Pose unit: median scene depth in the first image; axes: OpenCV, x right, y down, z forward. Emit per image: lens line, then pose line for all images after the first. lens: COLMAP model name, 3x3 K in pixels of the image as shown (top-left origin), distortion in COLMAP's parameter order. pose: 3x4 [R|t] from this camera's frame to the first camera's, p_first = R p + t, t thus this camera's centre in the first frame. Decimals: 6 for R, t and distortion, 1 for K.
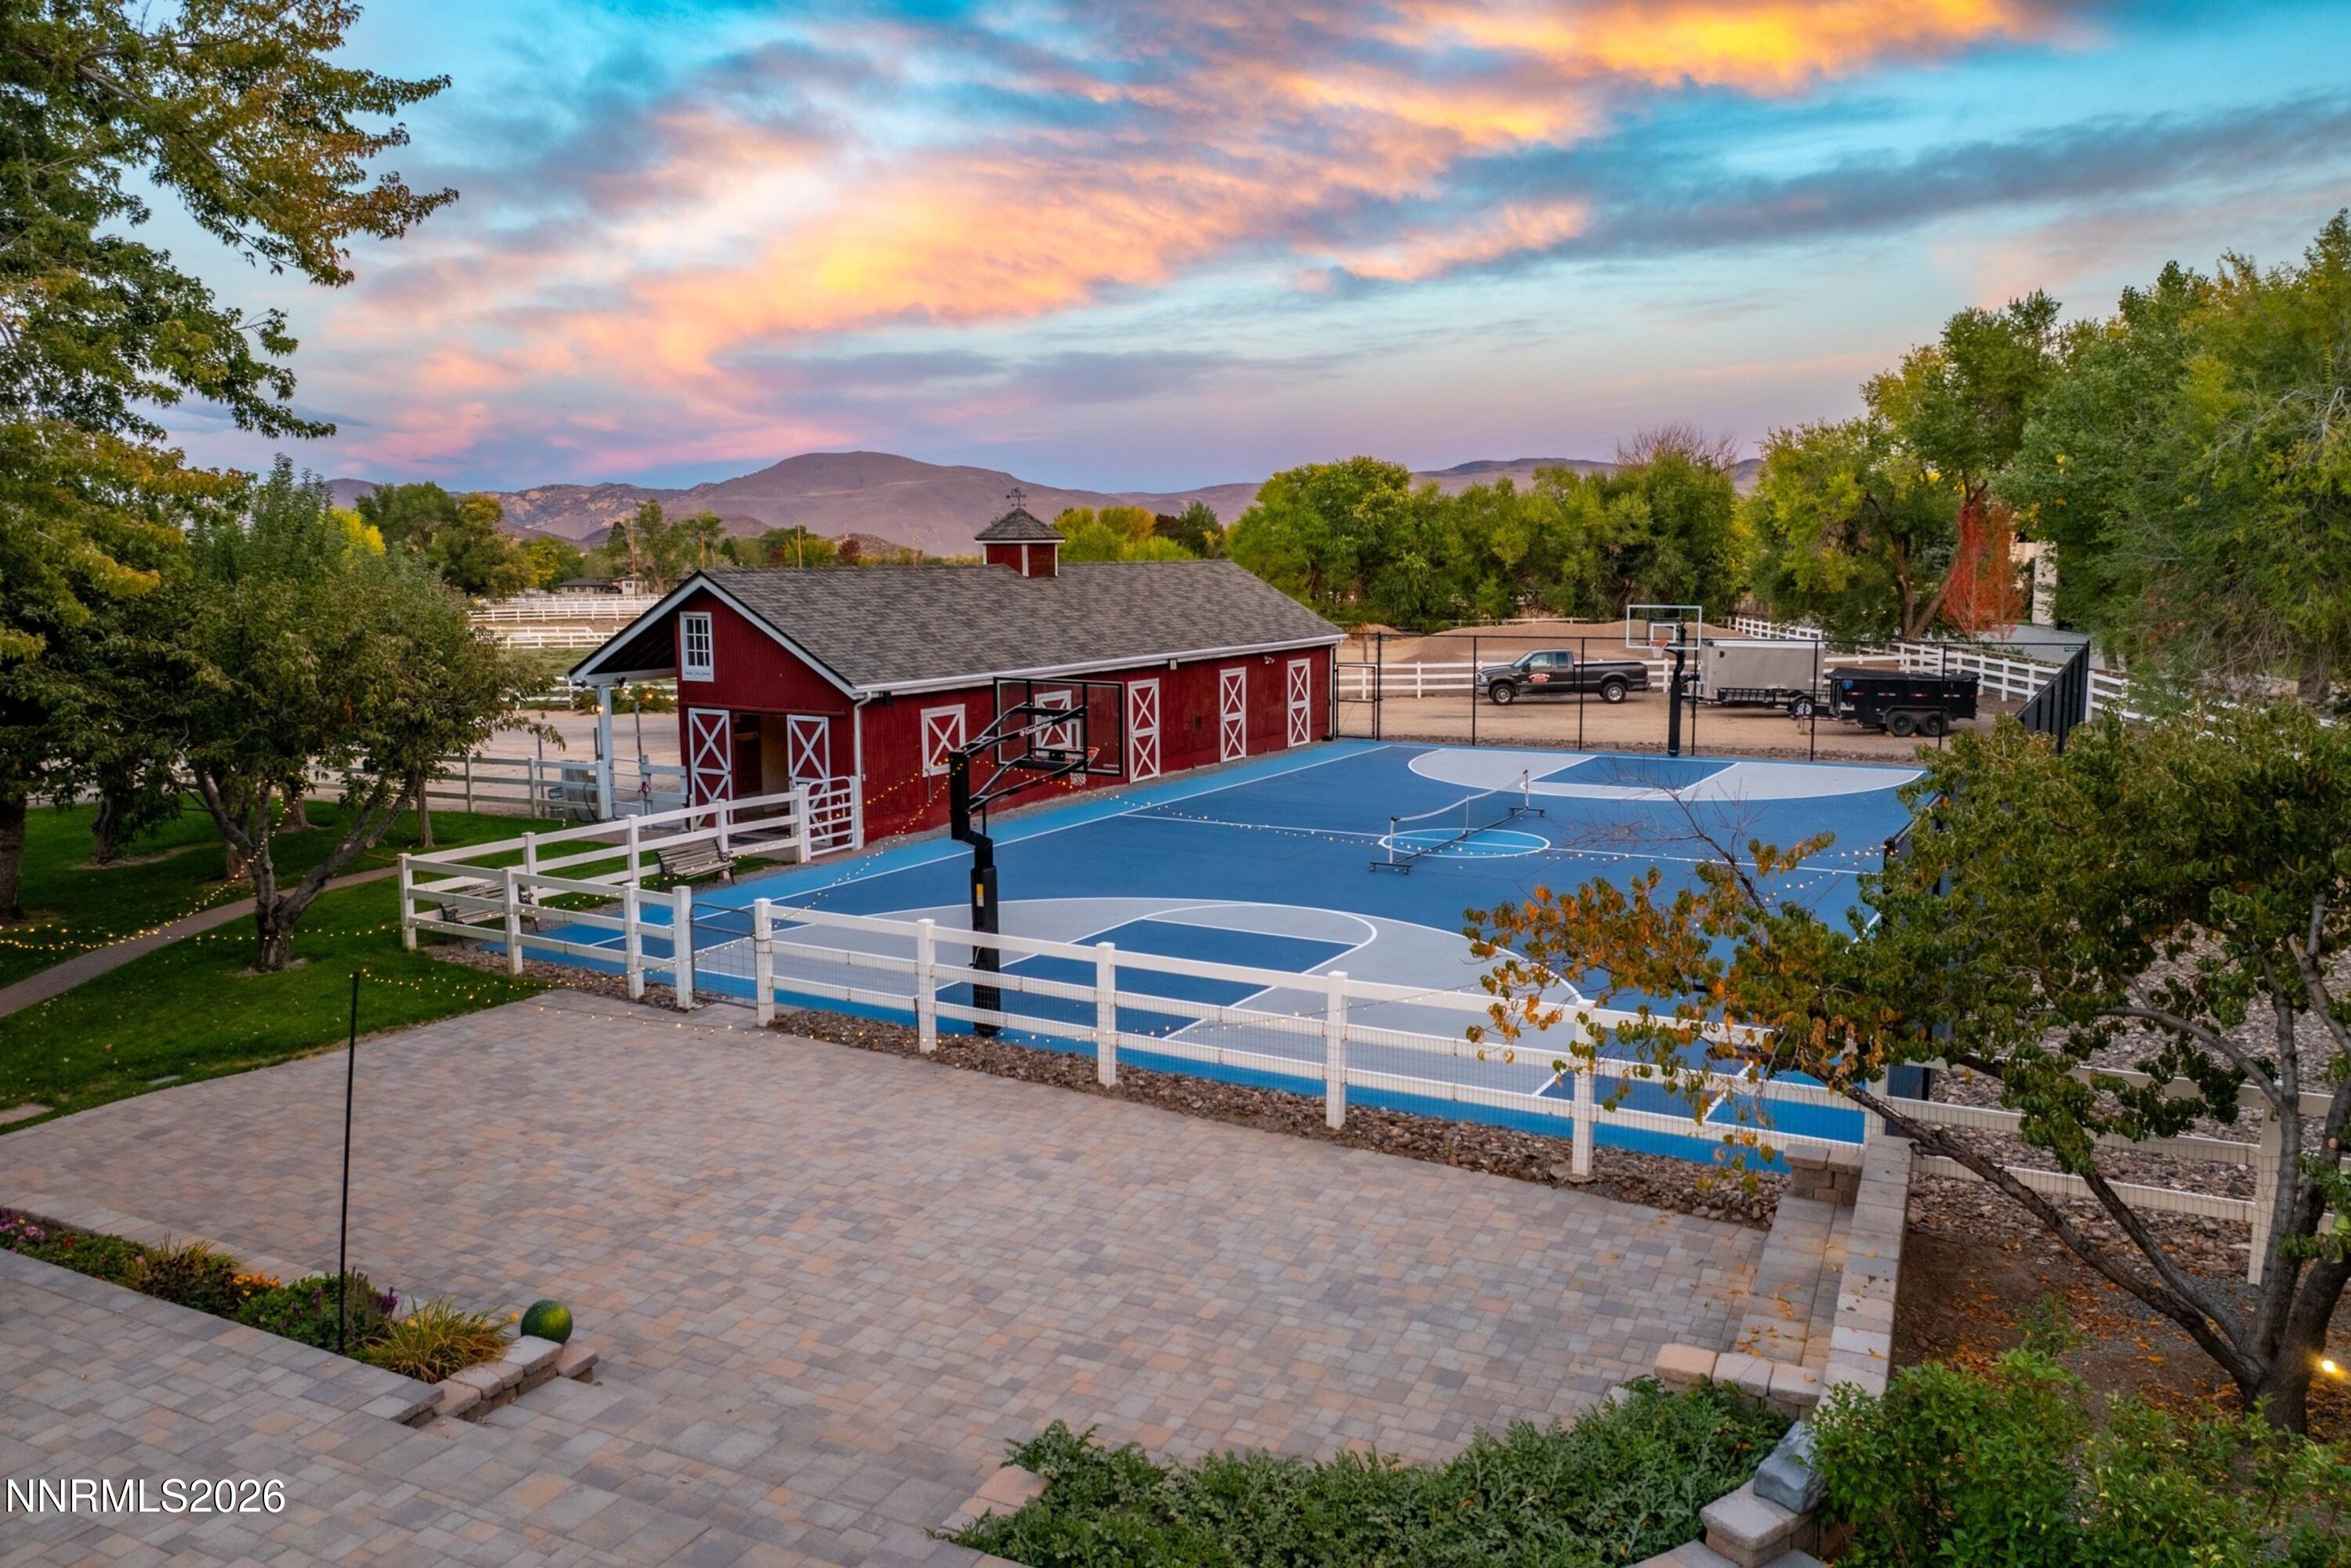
lens RADIAL K [[1628.1, 0, 1175.5], [0, 1628.1, 784.0], [0, 0, 1]] dist [0.001198, -0.100862]
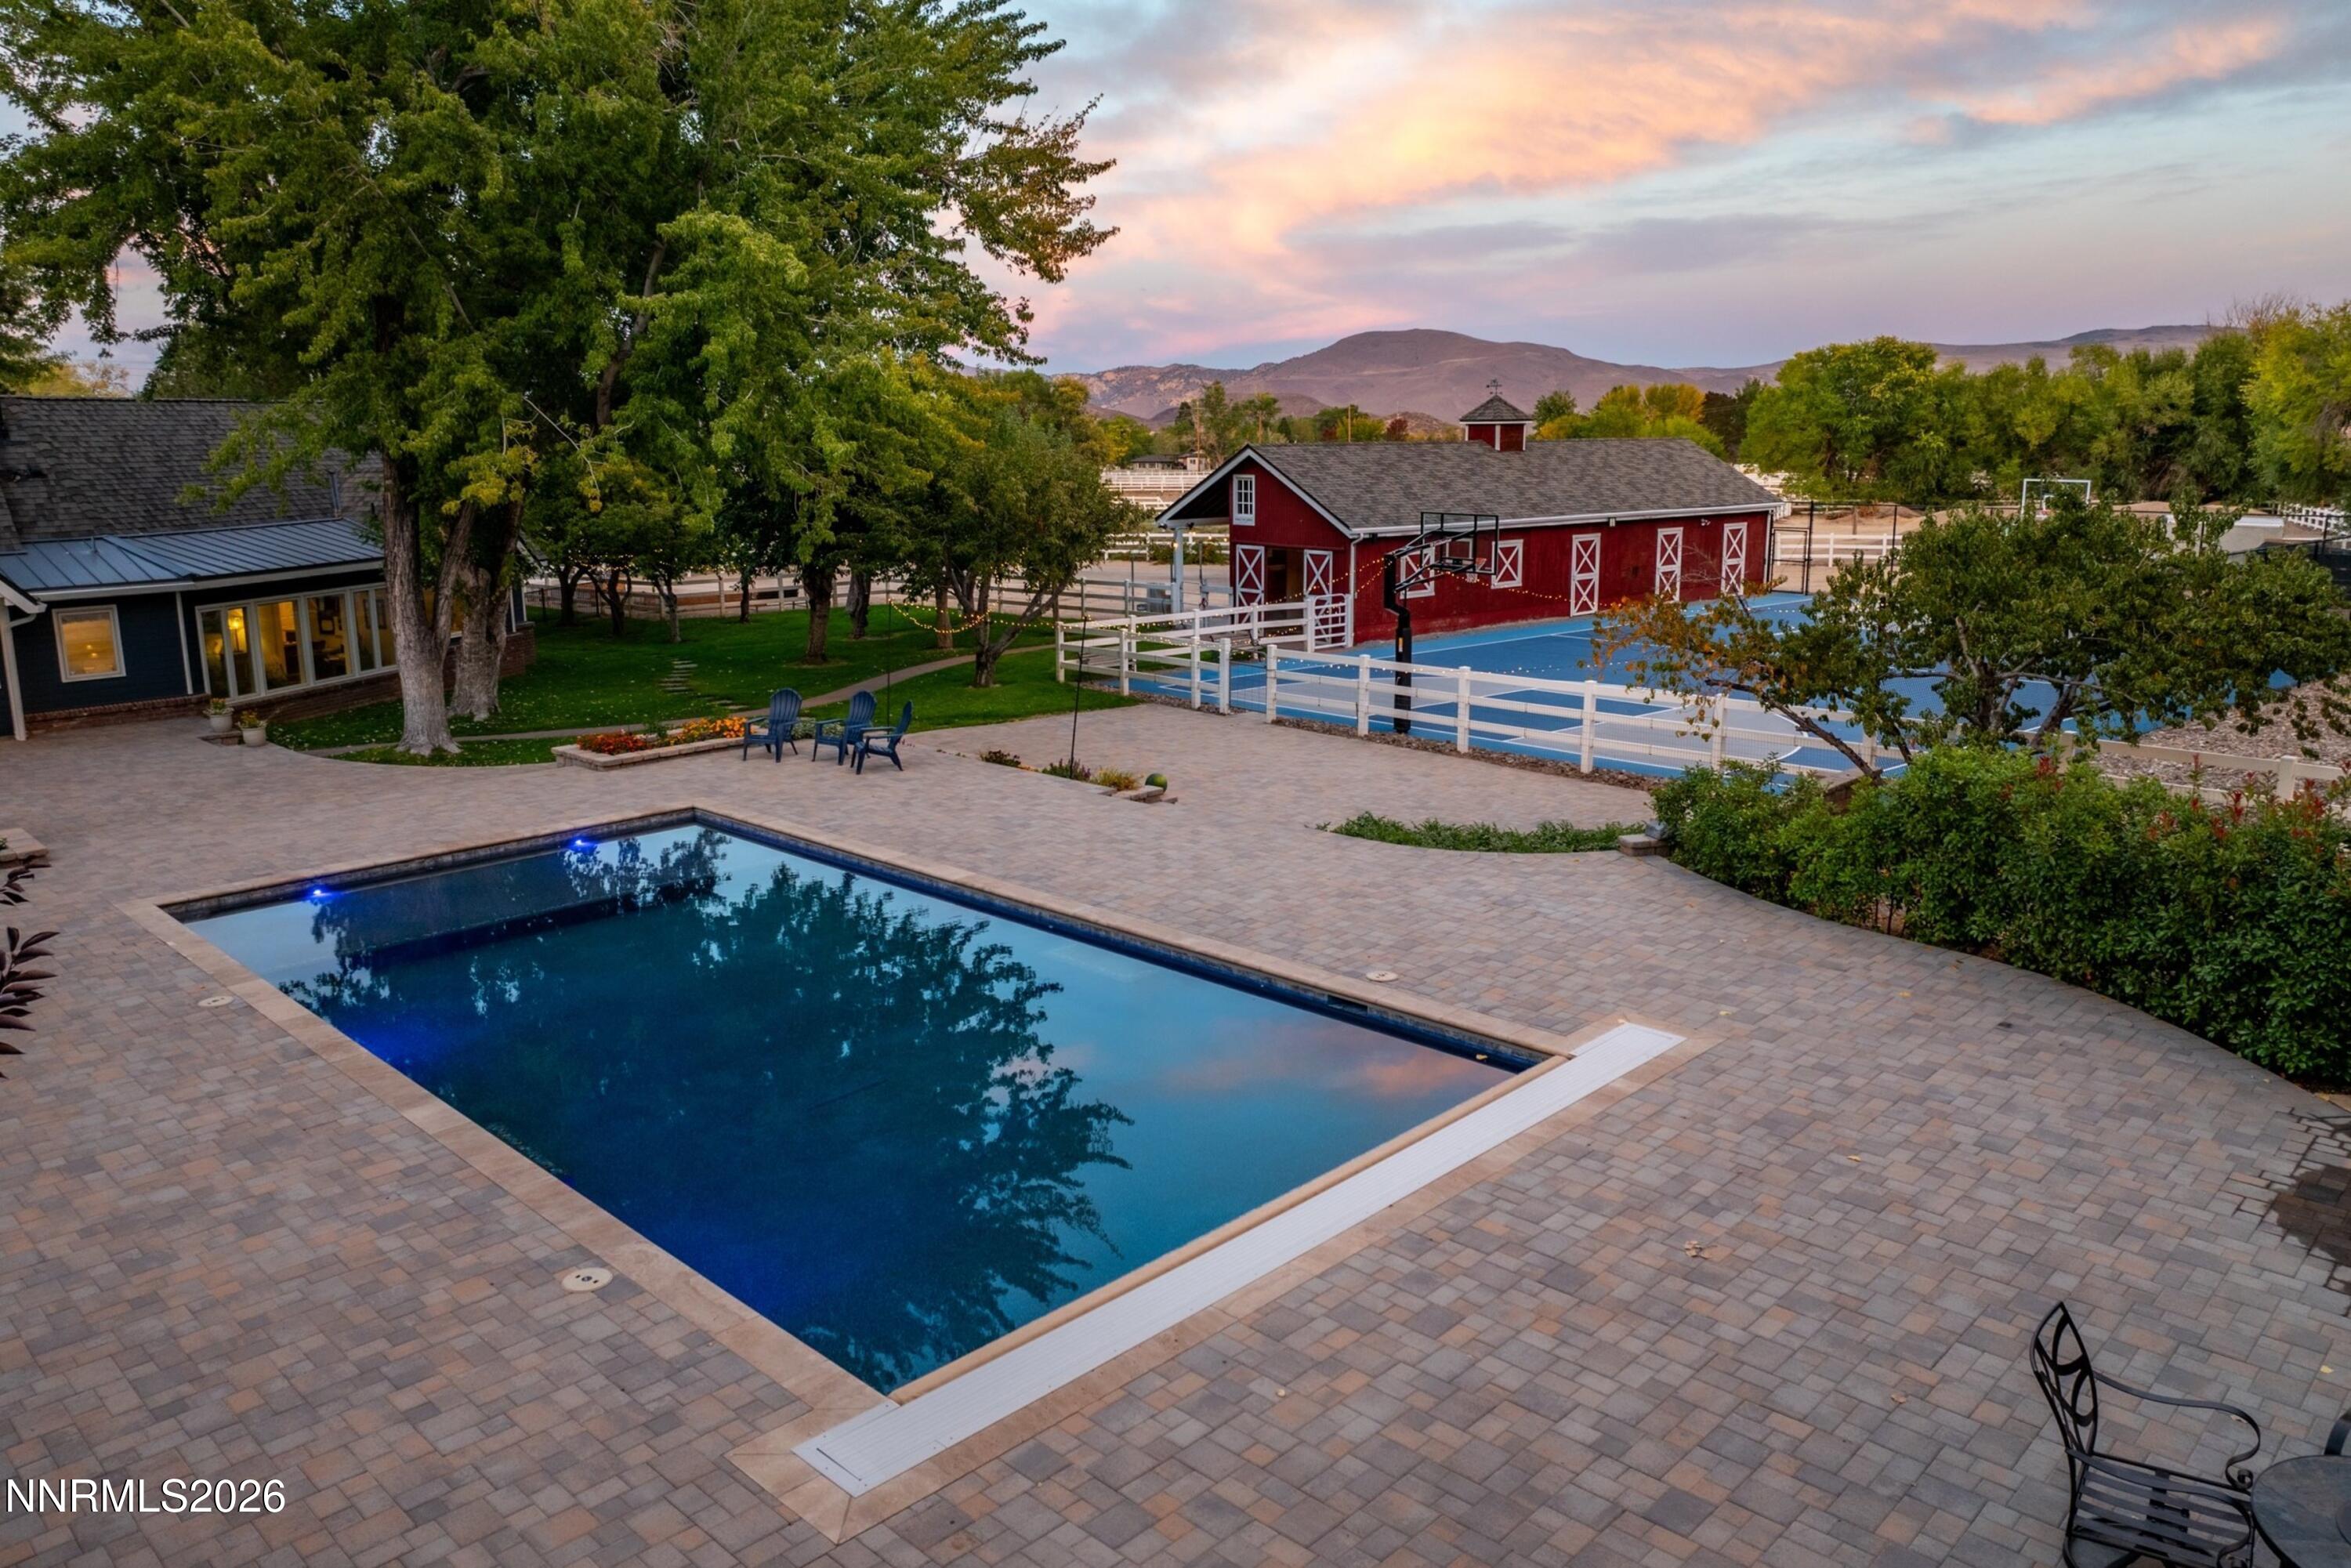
lens RADIAL K [[1672.4, 0, 1189.0], [0, 1672.4, 790.1], [0, 0, 1]] dist [-0.035209, -0.003638]
pose [[0.948170, 0.064183, -0.311215, 0.110773], [-0.042004, 0.996110, 0.077459, 0.049471], [0.314976, -0.060372, 0.947177, -0.348651]]
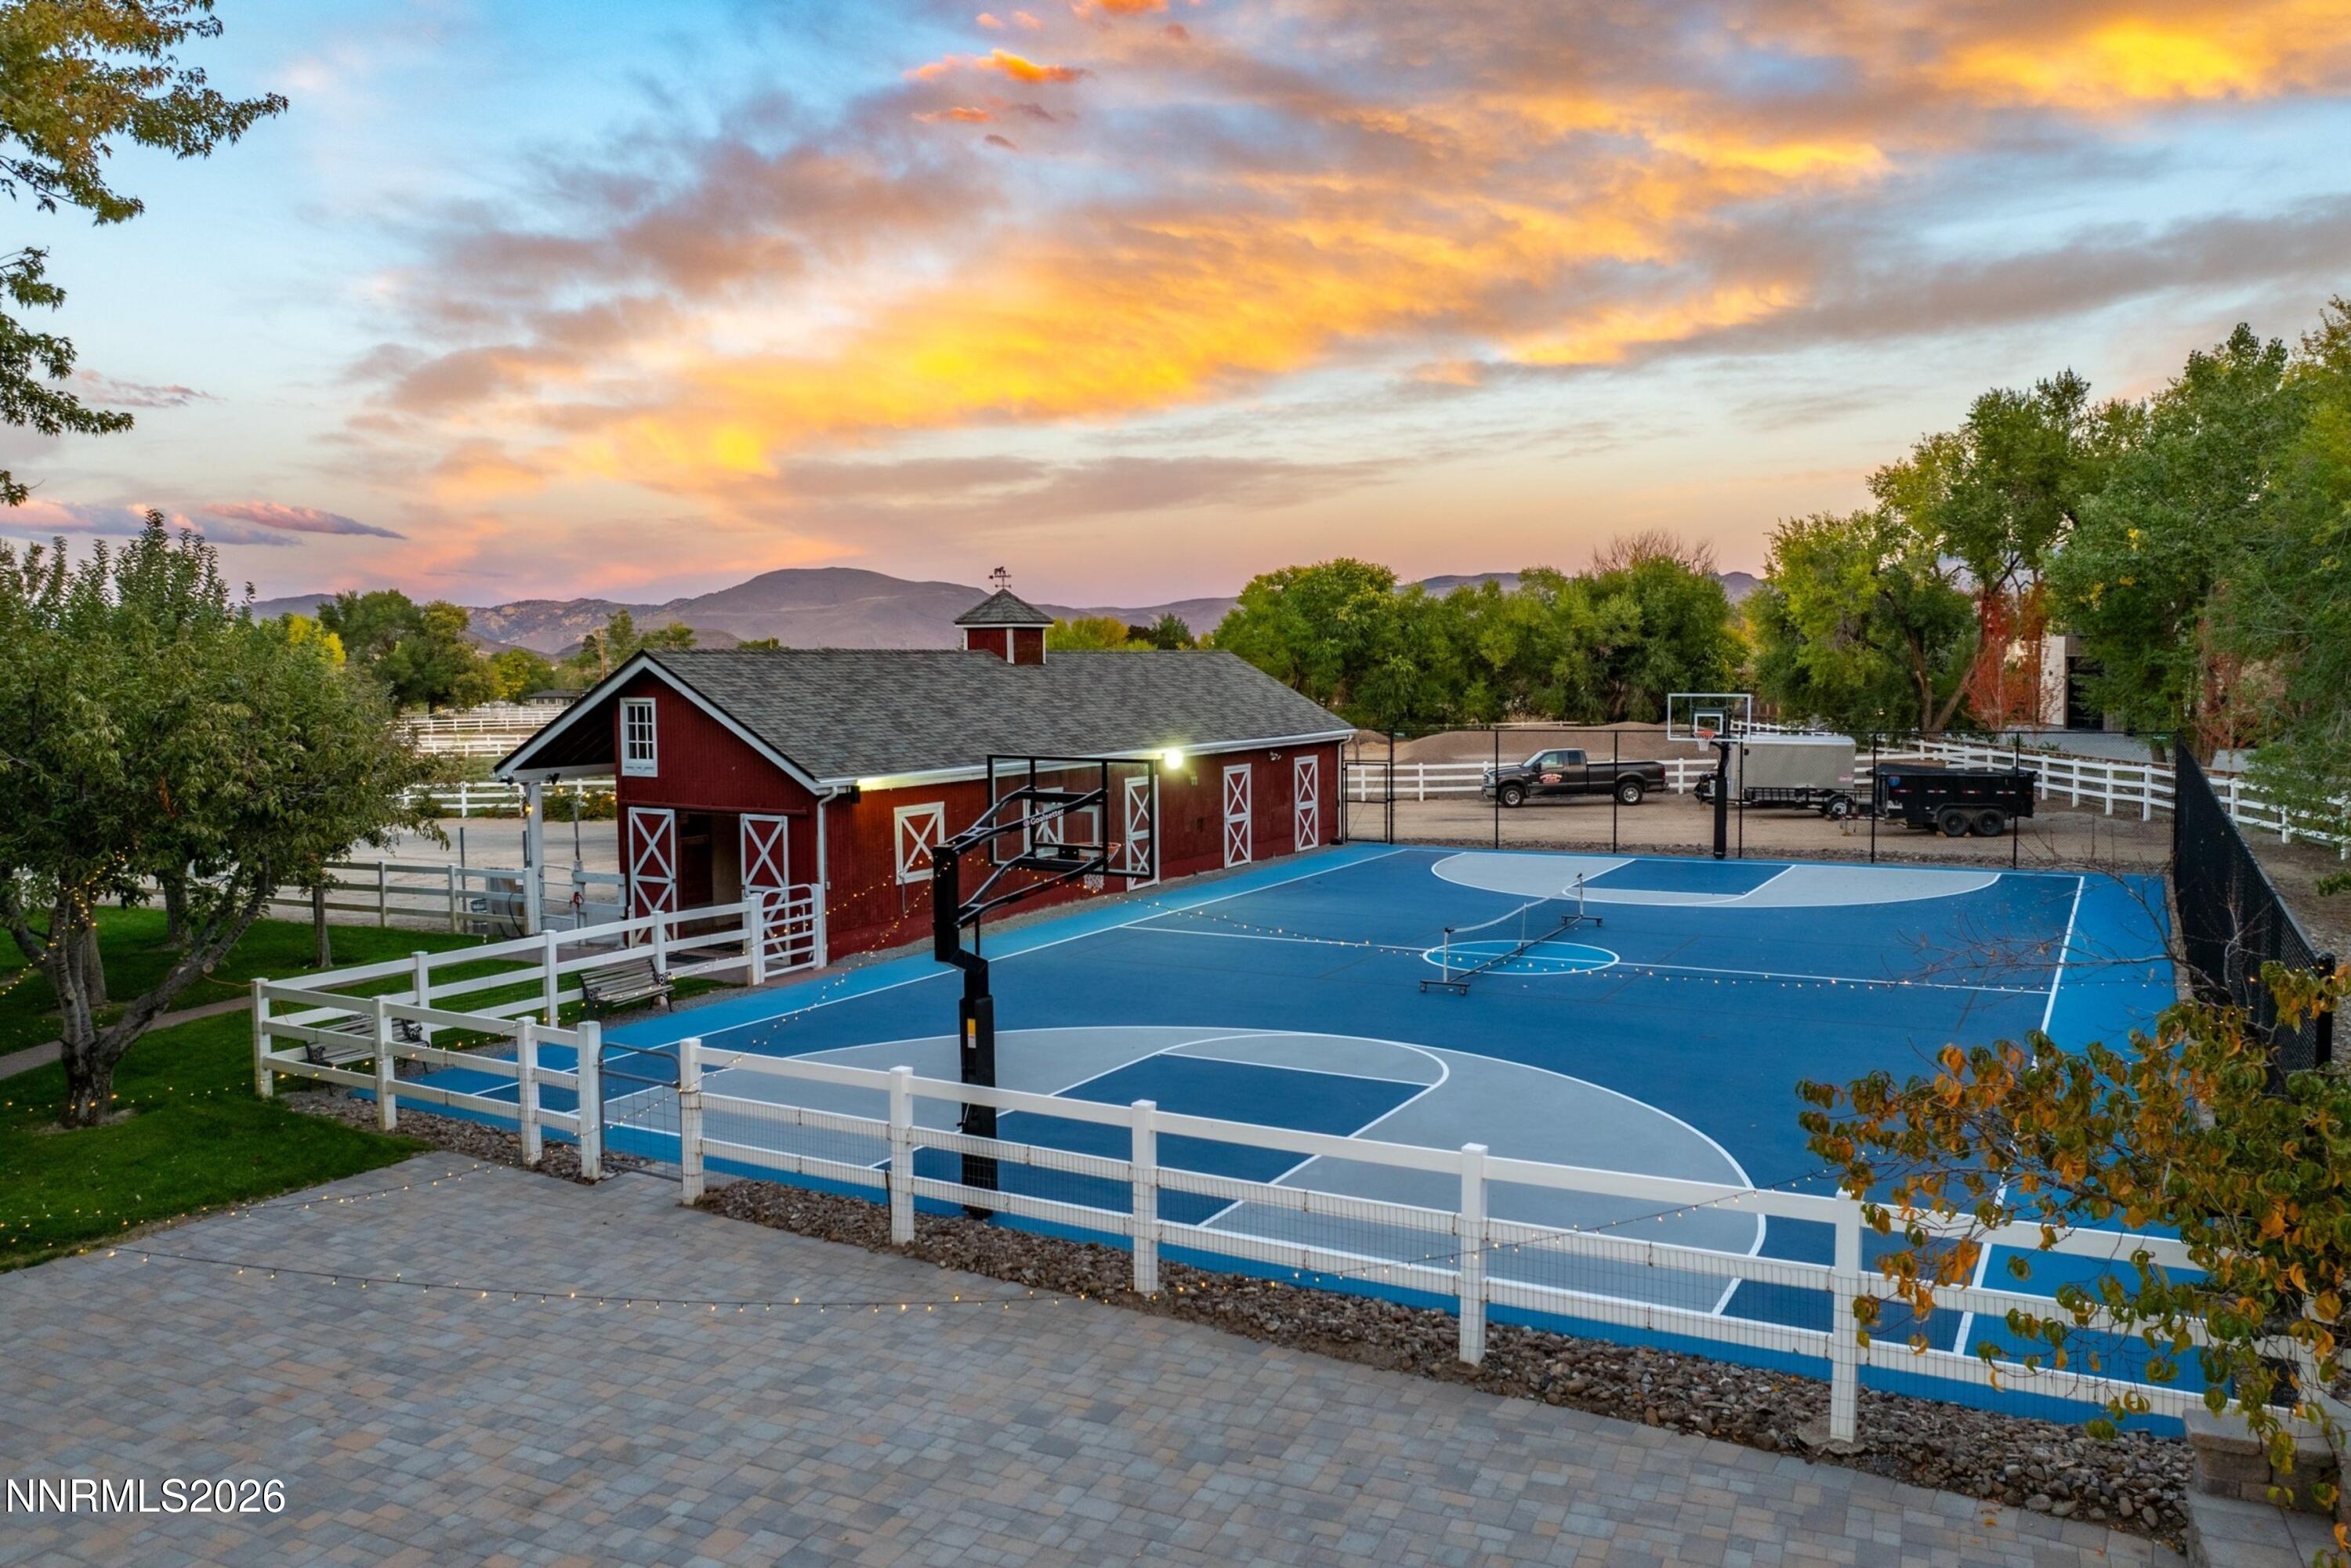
lens RADIAL K [[1603.7, 0, 1168.1], [0, 1603.7, 781.9], [0, 0, 1]] dist [-0.014087, -0.039459]
pose [[0.999870, -0.003868, 0.015683, -0.020620], [0.004966, 0.997493, -0.070591, 0.001924], [-0.015371, 0.070660, 0.997382, 0.125098]]
